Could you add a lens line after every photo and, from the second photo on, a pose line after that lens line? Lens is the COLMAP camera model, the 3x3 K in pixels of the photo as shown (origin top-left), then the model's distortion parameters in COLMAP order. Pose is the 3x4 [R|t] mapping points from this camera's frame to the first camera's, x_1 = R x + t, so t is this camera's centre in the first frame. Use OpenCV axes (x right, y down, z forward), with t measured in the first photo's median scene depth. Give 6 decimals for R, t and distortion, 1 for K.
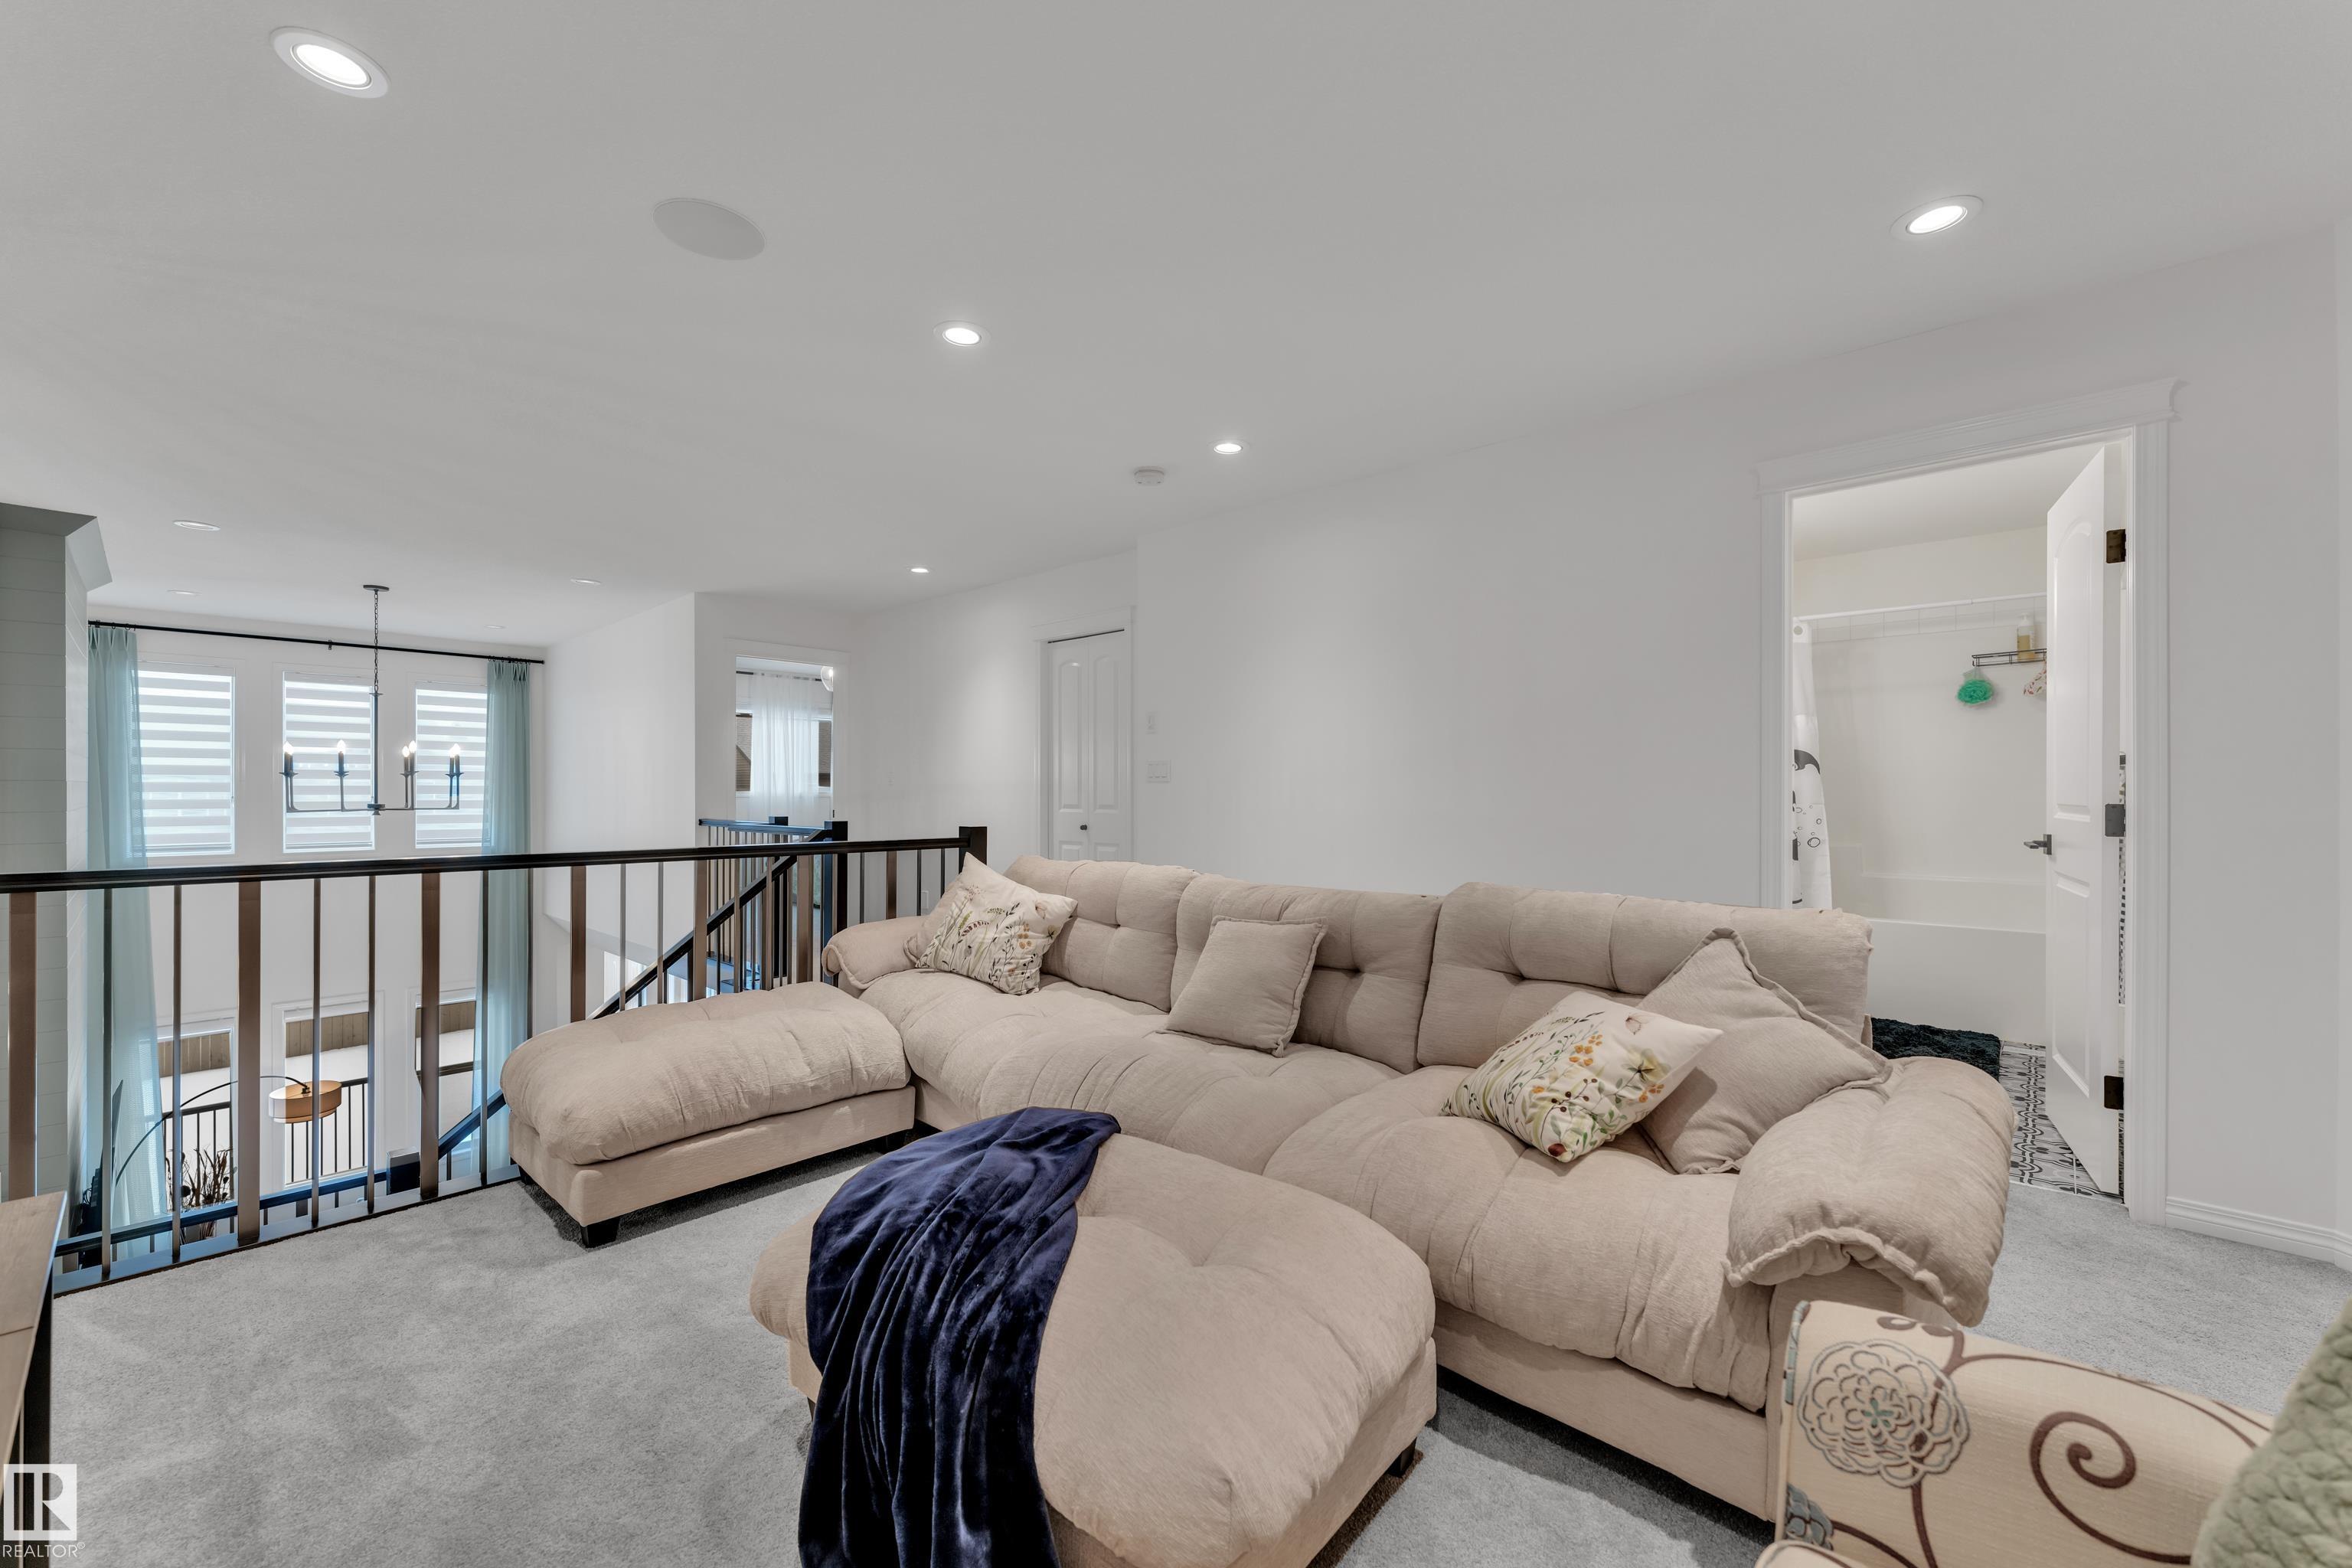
lens RADIAL K [[945.1, 0, 1177.1], [0, 945.1, 796.2], [0, 0, 1]] dist [0.000289, 0.000031]
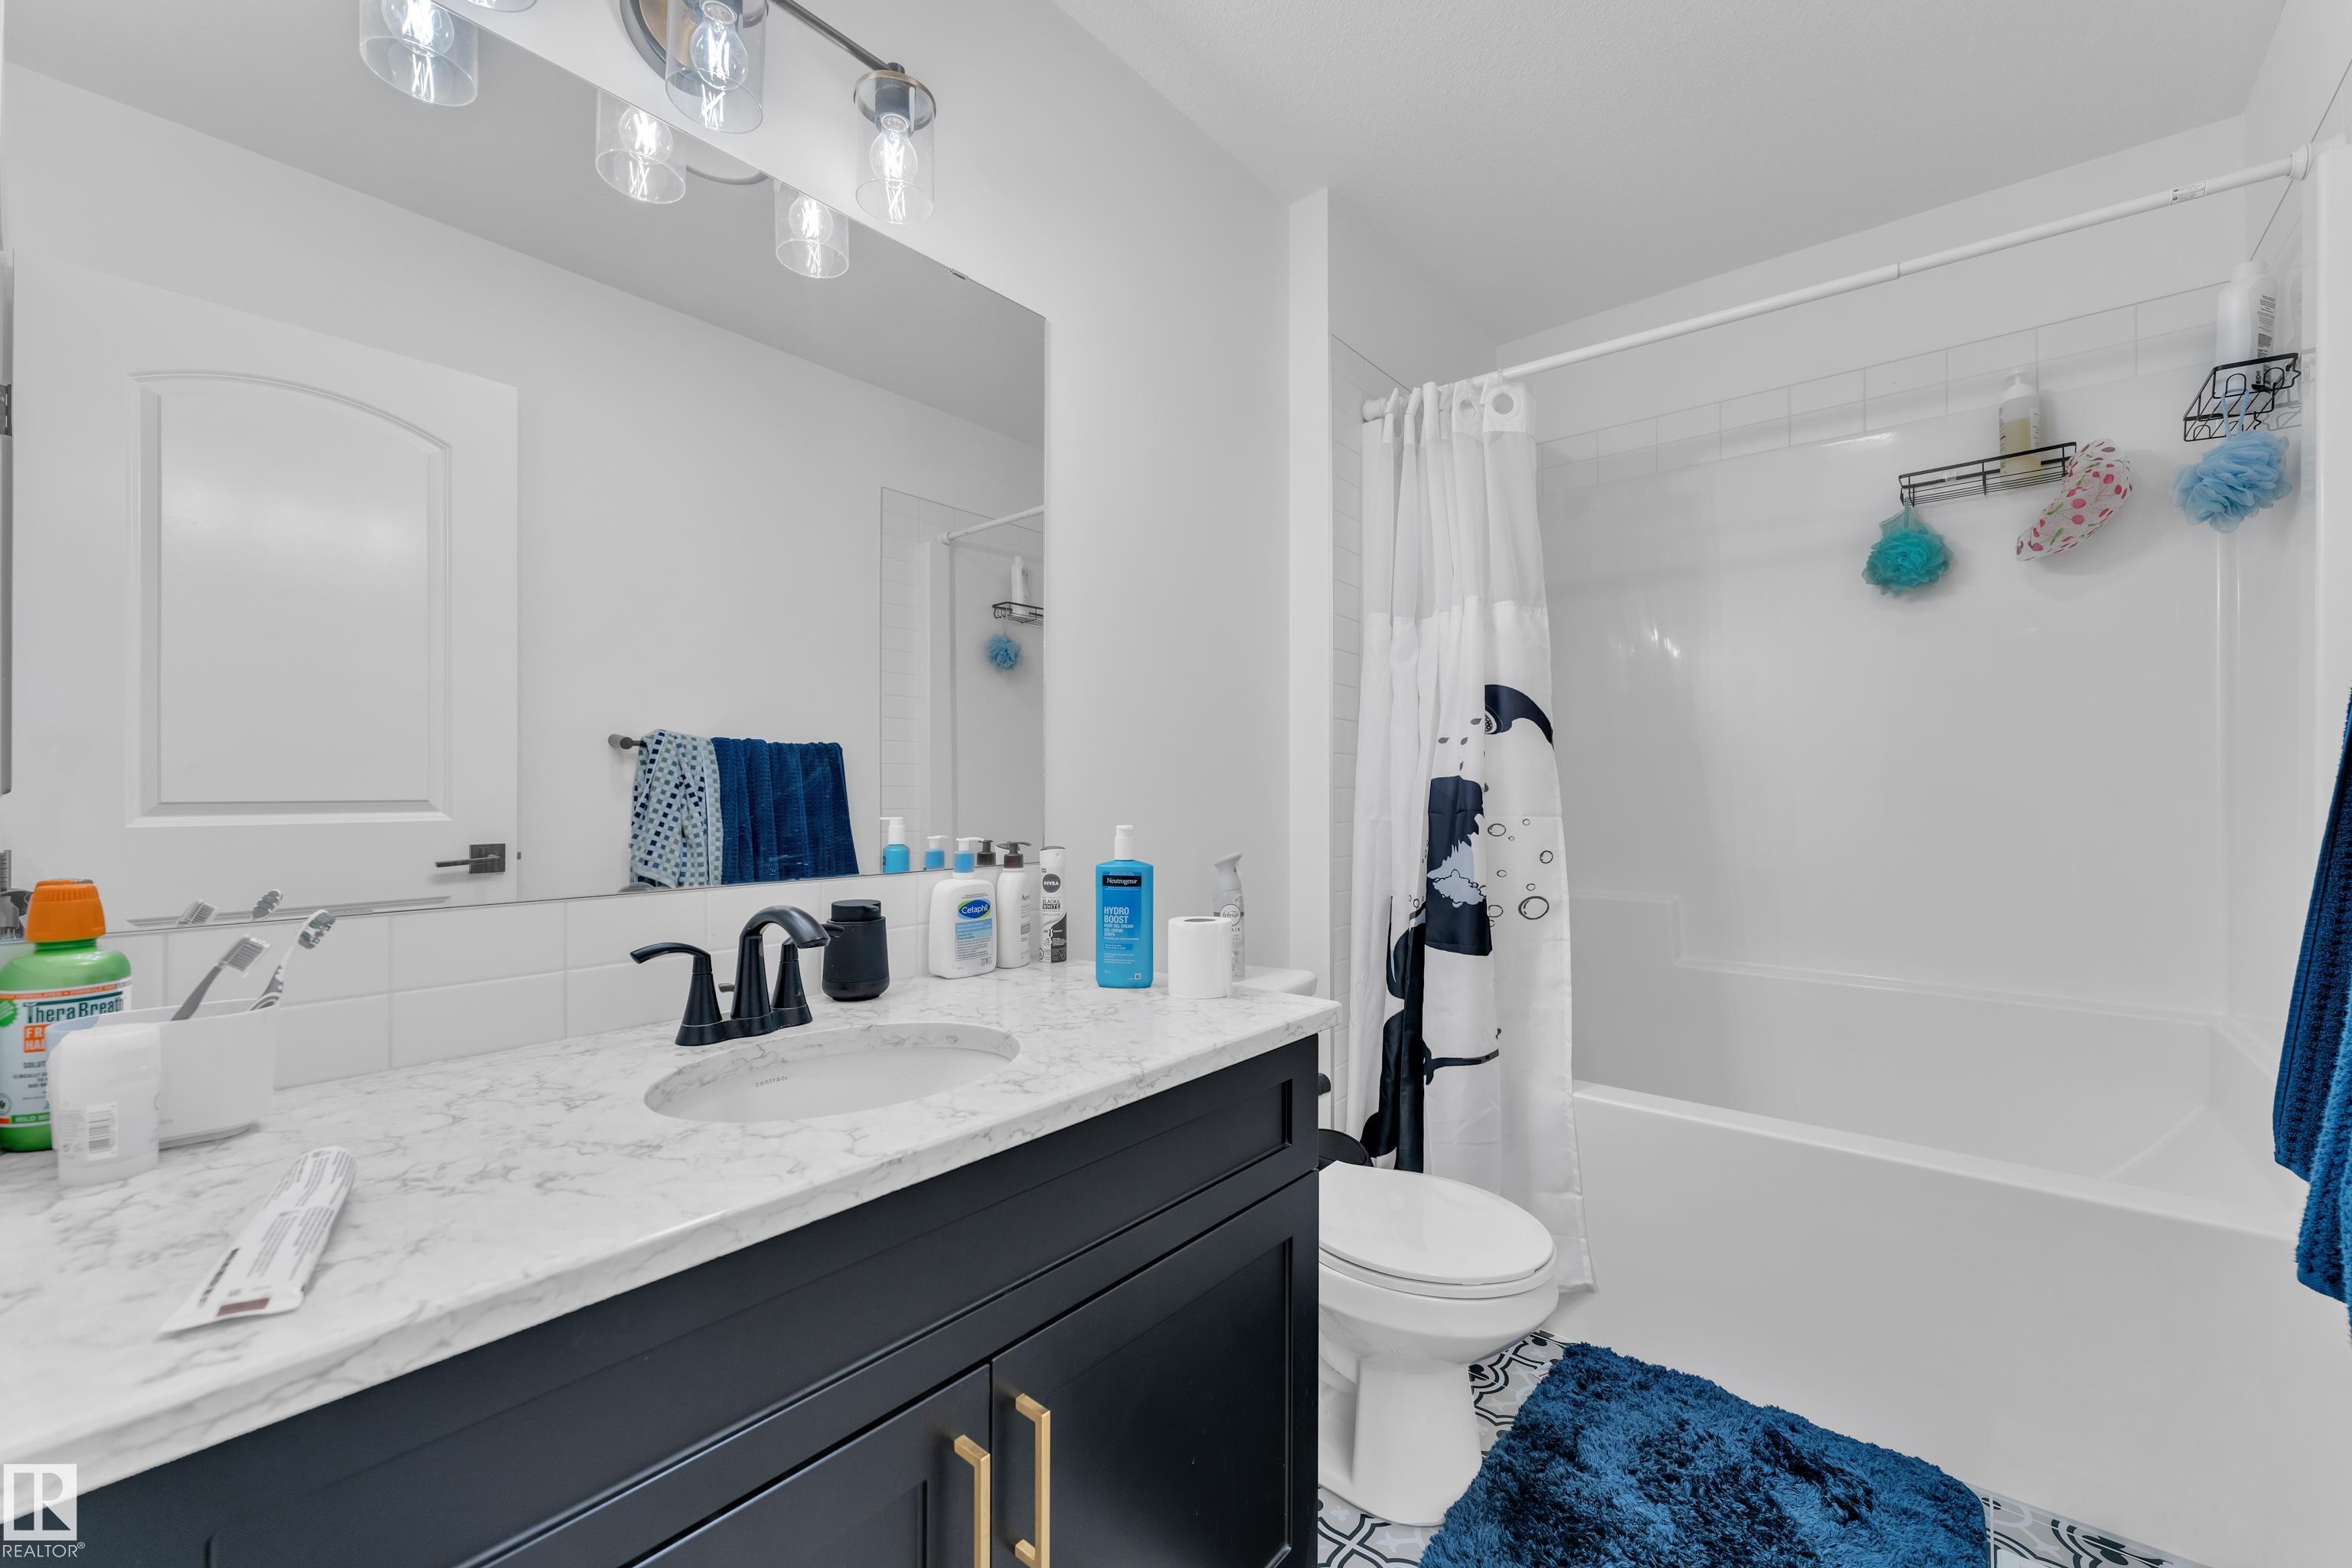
lens RADIAL K [[945.1, 0, 1177.1], [0, 945.1, 796.2], [0, 0, 1]] dist [0.000289, 0.000031]
pose [[0.998615, 0.000840, 0.052601, 0.493043], [-0.000492, 0.999978, -0.006617, 0.002632], [-0.052606, 0.006582, 0.998594, 0.591641]]
